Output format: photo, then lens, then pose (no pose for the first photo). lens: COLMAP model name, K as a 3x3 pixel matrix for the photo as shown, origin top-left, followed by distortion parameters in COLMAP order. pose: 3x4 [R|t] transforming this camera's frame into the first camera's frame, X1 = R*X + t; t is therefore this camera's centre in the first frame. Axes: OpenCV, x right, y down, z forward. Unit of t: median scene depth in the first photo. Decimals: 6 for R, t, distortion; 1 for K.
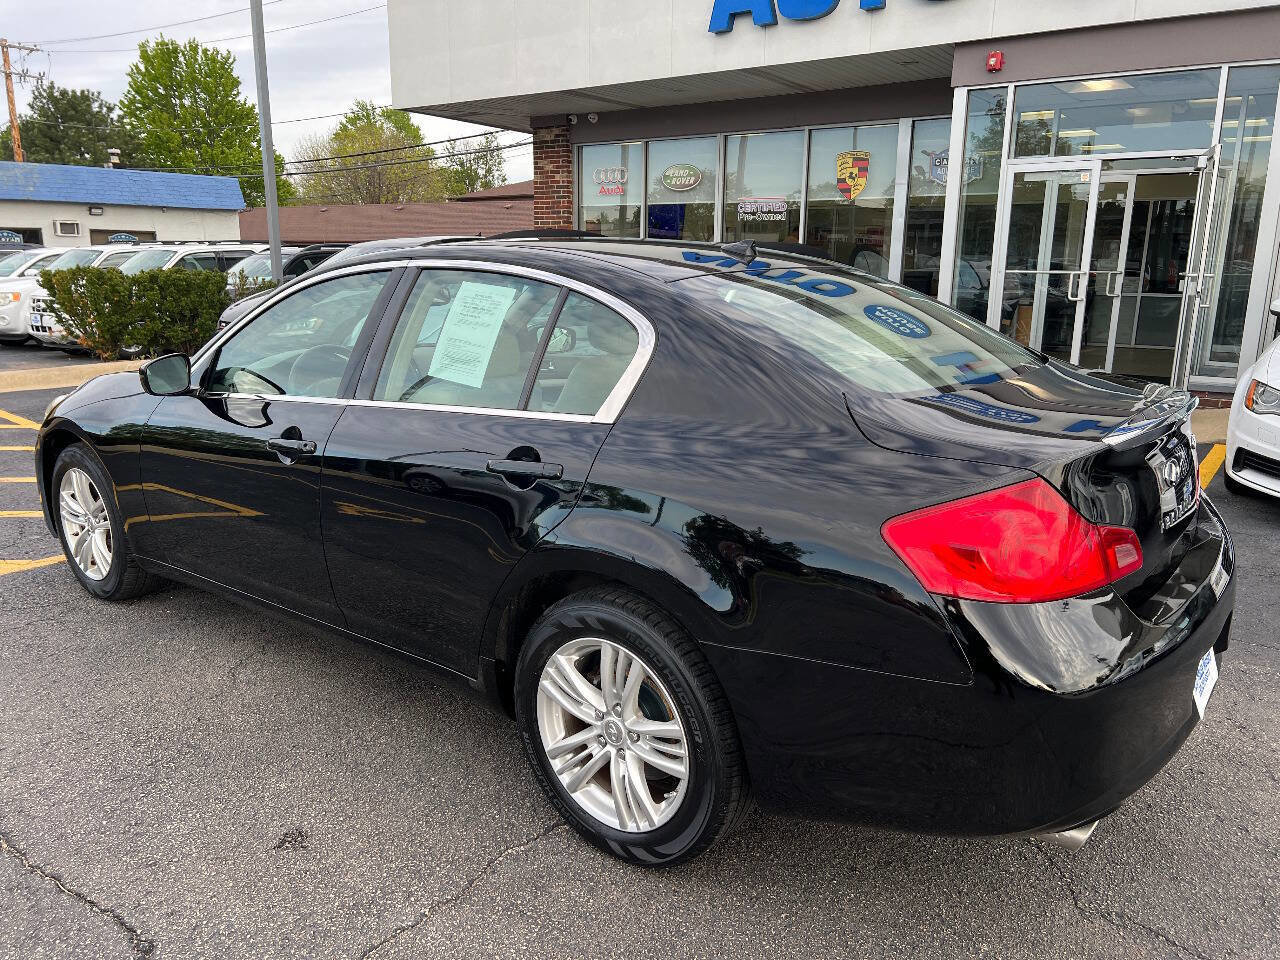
lens RADIAL K [[959.9, 0, 649.3], [0, 959.9, 486.1], [0, 0, 1]] dist [0.060901, -0.073704]
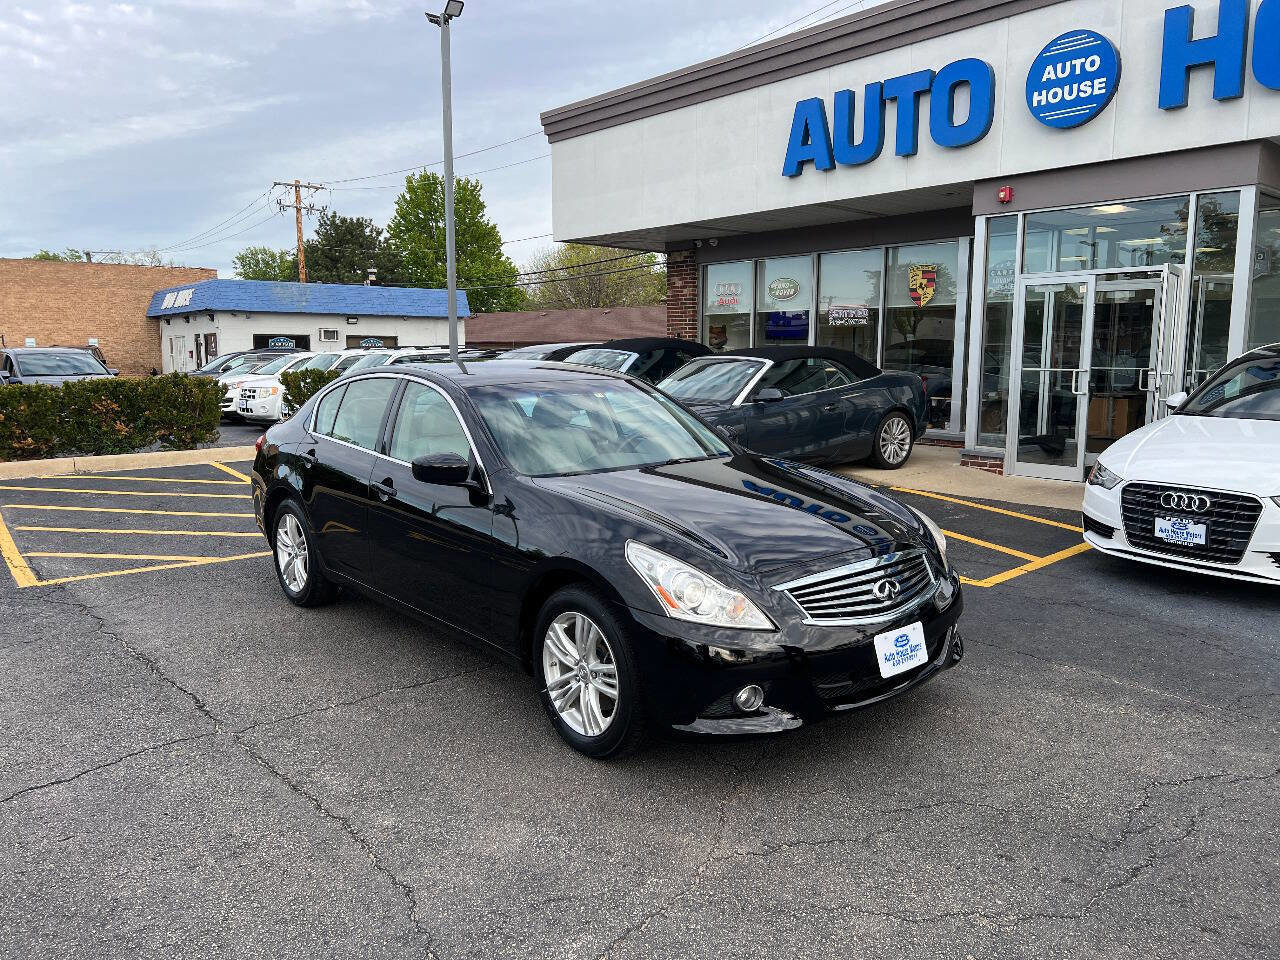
lens RADIAL K [[959.7, 0, 646.7], [0, 959.7, 470.8], [0, 0, 1]] dist [0.068947, -0.080919]
pose [[0.974088, 0.018544, -0.225408, 0.121827], [-0.042955, 0.993662, -0.103879, 0.021732], [0.222053, 0.110870, 0.968711, -0.119207]]
